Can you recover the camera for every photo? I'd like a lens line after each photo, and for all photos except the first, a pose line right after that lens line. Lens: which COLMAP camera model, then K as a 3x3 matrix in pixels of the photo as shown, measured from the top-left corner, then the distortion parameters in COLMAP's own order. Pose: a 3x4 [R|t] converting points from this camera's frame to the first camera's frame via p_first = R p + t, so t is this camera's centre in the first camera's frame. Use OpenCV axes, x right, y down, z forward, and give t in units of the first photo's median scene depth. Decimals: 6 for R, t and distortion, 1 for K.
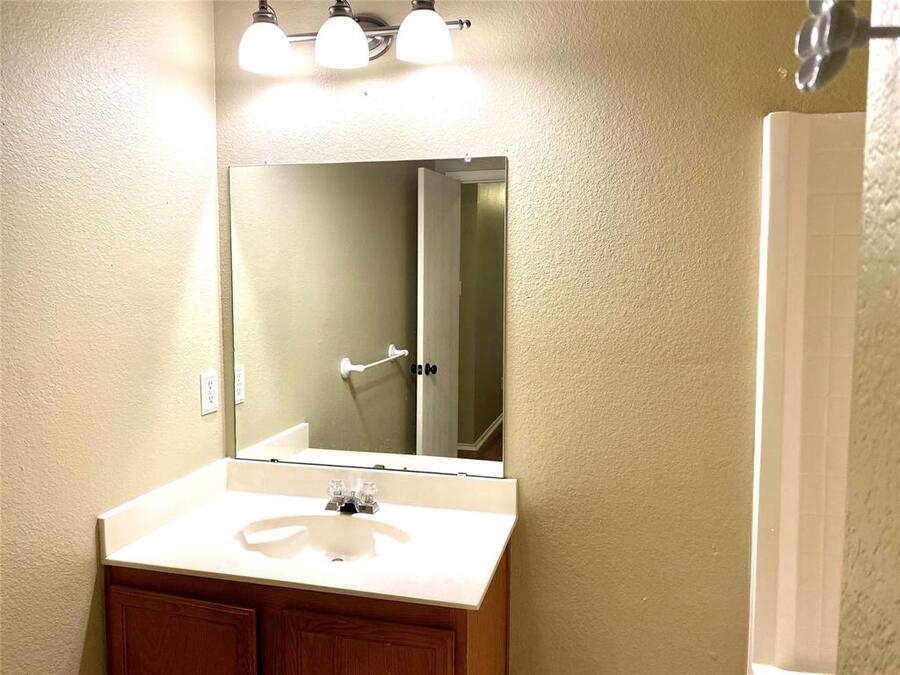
lens RADIAL K [[690.8, 0, 448.9], [0, 690.8, 332.9], [0, 0, 1]] dist [0.047487, -0.054946]
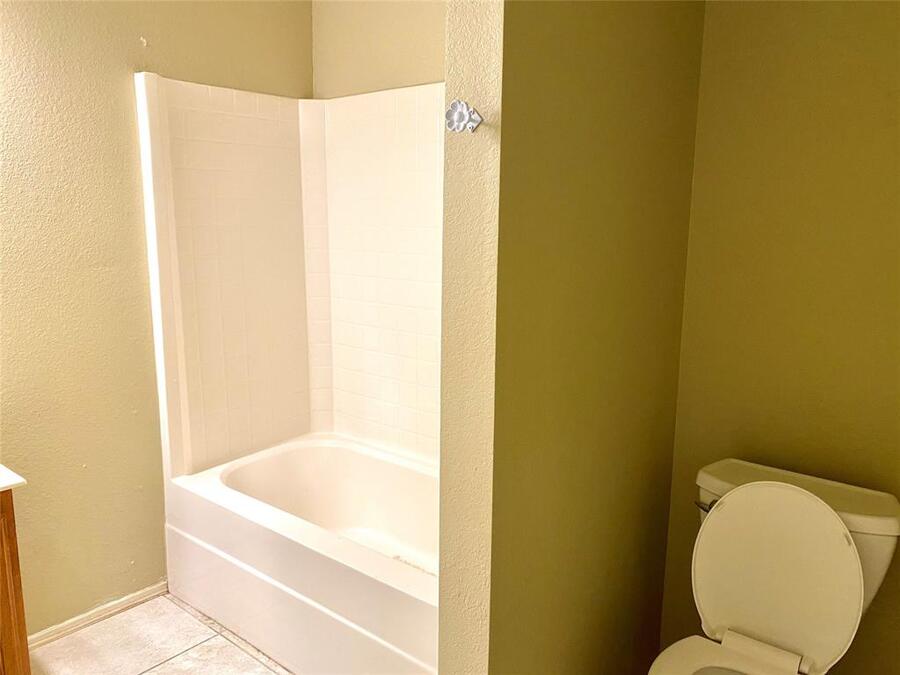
lens RADIAL K [[690.8, 0, 448.9], [0, 690.8, 332.9], [0, 0, 1]] dist [0.047487, -0.054946]
pose [[0.424232, -0.148011, 0.893376, -0.515686], [0.065317, 0.988984, 0.132834, 0.036209], [-0.903195, 0.002001, 0.429227, -0.094358]]
